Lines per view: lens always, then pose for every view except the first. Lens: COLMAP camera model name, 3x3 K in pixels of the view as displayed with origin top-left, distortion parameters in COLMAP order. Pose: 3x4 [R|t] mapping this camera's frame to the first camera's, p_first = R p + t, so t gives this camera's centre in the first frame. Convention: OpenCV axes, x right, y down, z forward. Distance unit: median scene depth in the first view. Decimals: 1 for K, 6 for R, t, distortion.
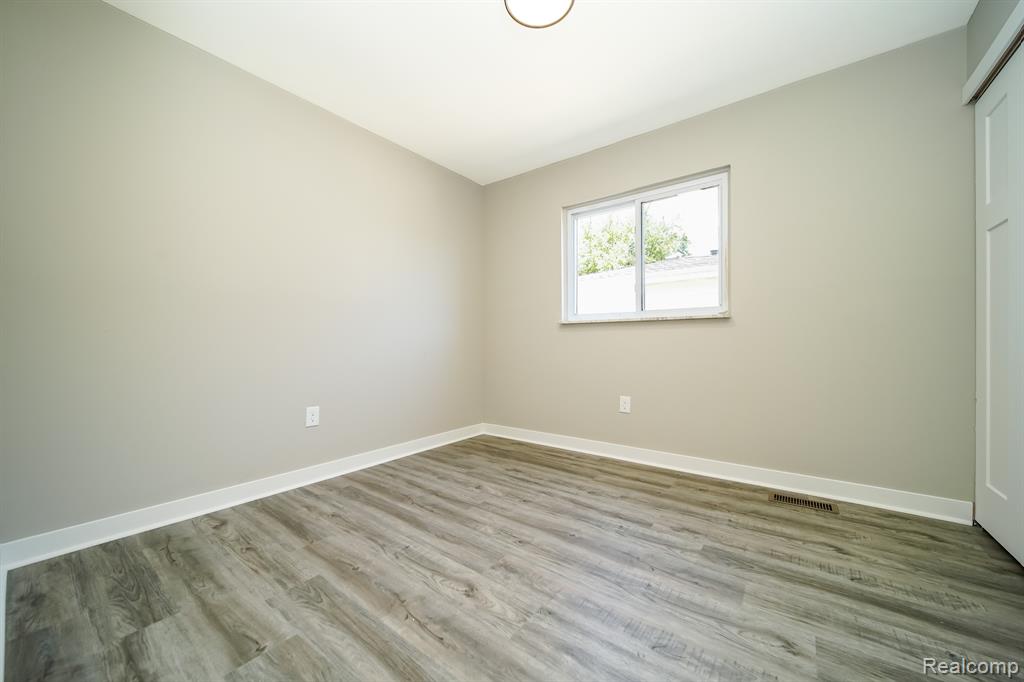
lens RADIAL K [[366.7, 0, 506.5], [0, 366.7, 338.1], [0, 0, 1]] dist [0.000784, -0.000145]
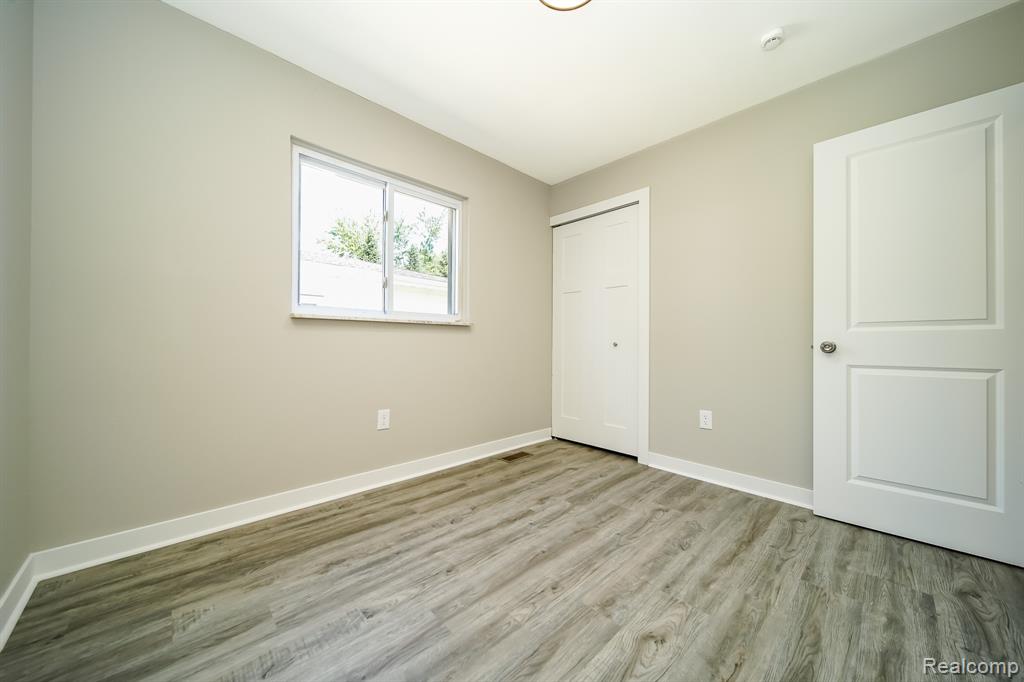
lens RADIAL K [[378.6, 0, 509.2], [0, 378.6, 338.5], [0, 0, 1]] dist [0.000286, -0.000400]
pose [[0.144432, 0.012626, 0.989434, -0.682869], [-0.025427, 0.999636, -0.009045, -0.009196], [-0.989188, -0.023852, 0.144700, 0.794533]]
